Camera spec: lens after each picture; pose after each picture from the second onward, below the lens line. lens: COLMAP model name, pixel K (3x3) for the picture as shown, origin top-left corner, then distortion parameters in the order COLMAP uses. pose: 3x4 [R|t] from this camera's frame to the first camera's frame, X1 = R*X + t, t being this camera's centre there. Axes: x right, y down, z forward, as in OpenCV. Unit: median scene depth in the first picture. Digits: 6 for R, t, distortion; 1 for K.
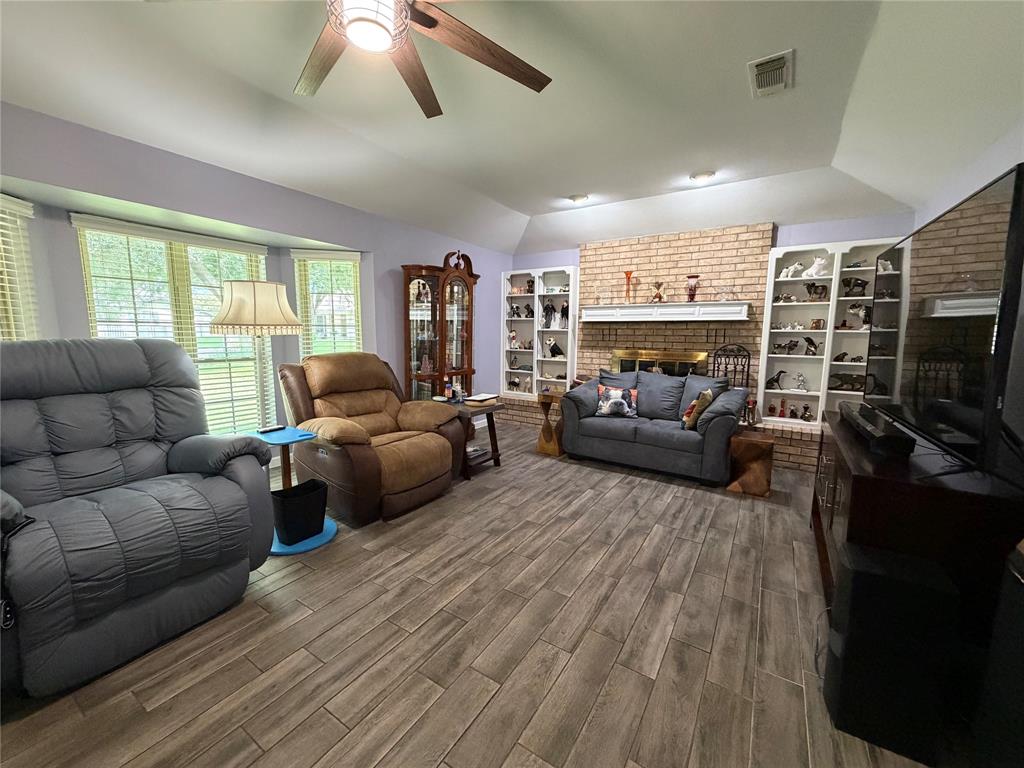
lens RADIAL K [[408.6, 0, 509.5], [0, 408.6, 383.8], [0, 0, 1]] dist [0.000666, -0.000303]
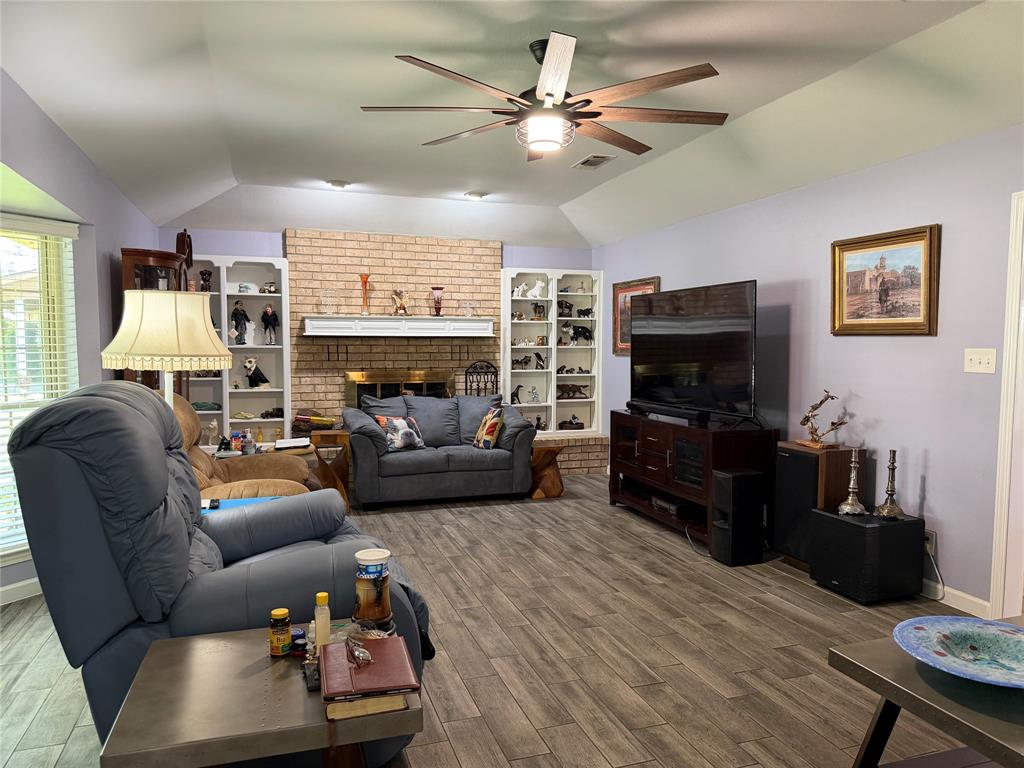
lens RADIAL K [[723.1, 0, 510.4], [0, 723.1, 390.3], [0, 0, 1]] dist [0.112607, -0.171949]
pose [[0.618421, -0.060921, 0.783482, -0.828271], [0.101929, 0.994787, -0.003103, -0.016804], [-0.779209, 0.081778, 0.621407, -0.122920]]
